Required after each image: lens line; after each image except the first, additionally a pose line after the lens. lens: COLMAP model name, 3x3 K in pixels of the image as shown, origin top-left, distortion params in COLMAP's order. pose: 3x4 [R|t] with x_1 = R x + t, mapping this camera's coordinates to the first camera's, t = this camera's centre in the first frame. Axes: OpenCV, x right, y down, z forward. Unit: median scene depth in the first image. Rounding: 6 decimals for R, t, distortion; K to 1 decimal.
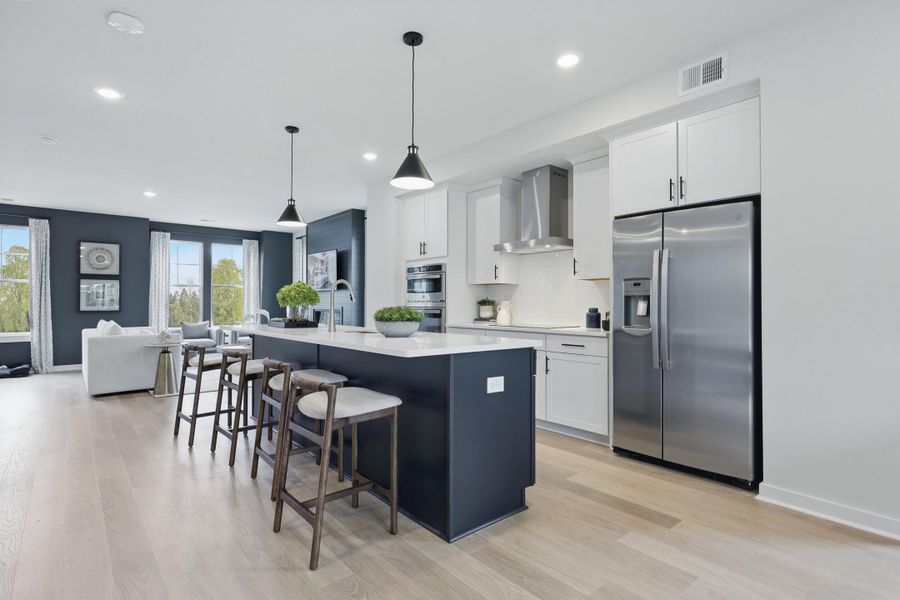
lens RADIAL K [[455.9, 0, 447.7], [0, 455.9, 301.6], [0, 0, 1]] dist [0.002403, -0.000283]
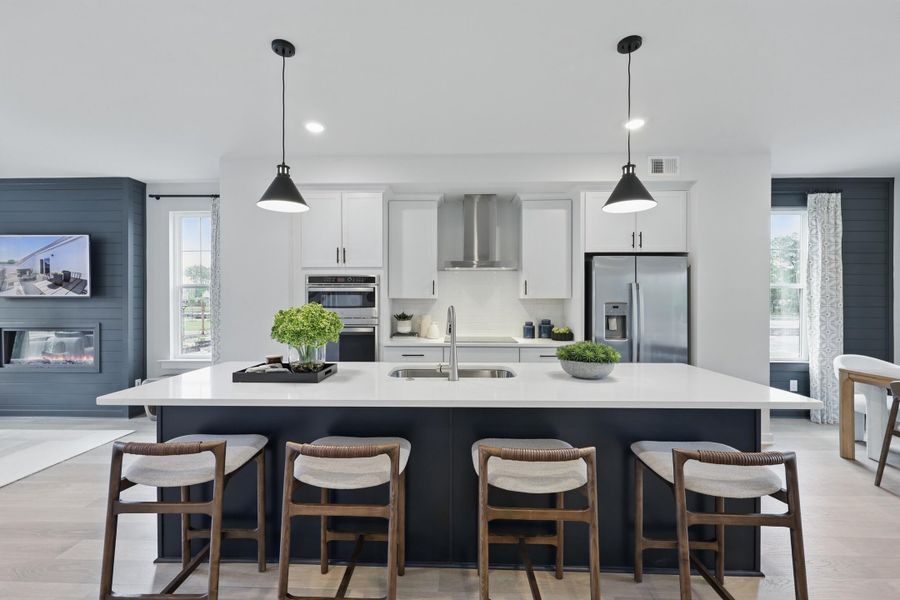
lens RADIAL K [[370.8, 0, 445.8], [0, 370.8, 298.2], [0, 0, 1]] dist [0.001916, 0.000076]
pose [[0.661567, 0.001056, 0.749886, -0.568472], [-0.003002, 0.999995, 0.001241, -0.049522], [-0.749880, -0.003072, 0.661566, 0.514479]]
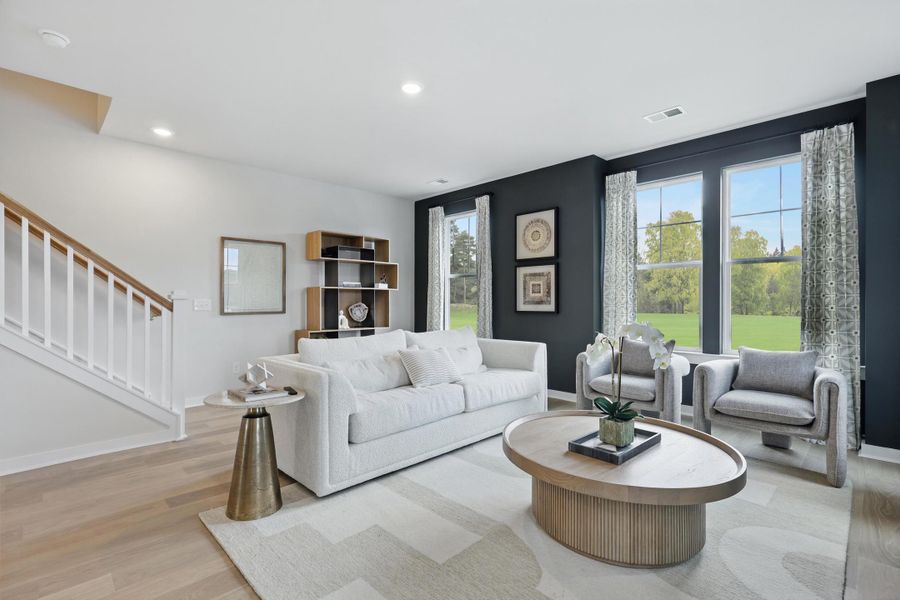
lens RADIAL K [[416.5, 0, 452.4], [0, 416.5, 297.7], [0, 0, 1]] dist [-0.000841, 0.001679]
pose [[0.088744, -0.000951, -0.996054, -0.288291], [0.002152, 0.999997, -0.000763, -0.000336], [0.996052, -0.002076, 0.088746, 1.541675]]
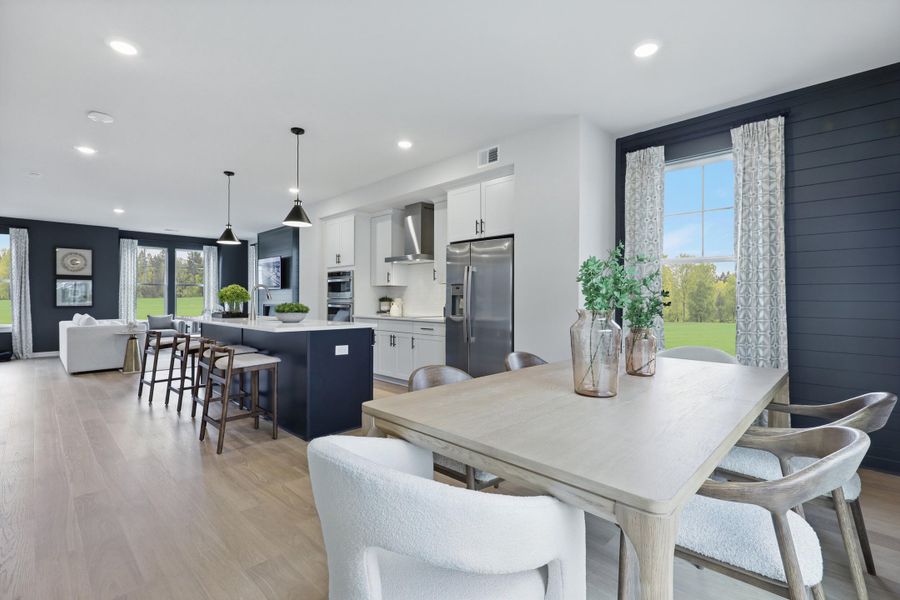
lens RADIAL K [[416.5, 0, 450.1], [0, 416.5, 300.8], [0, 0, 1]] dist [-0.000841, 0.001679]
pose [[0.995847, -0.000361, 0.091045, 0.206201], [-0.000438, 0.999962, 0.008749, -0.005852], [-0.091045, -0.008753, 0.995808, -0.309183]]
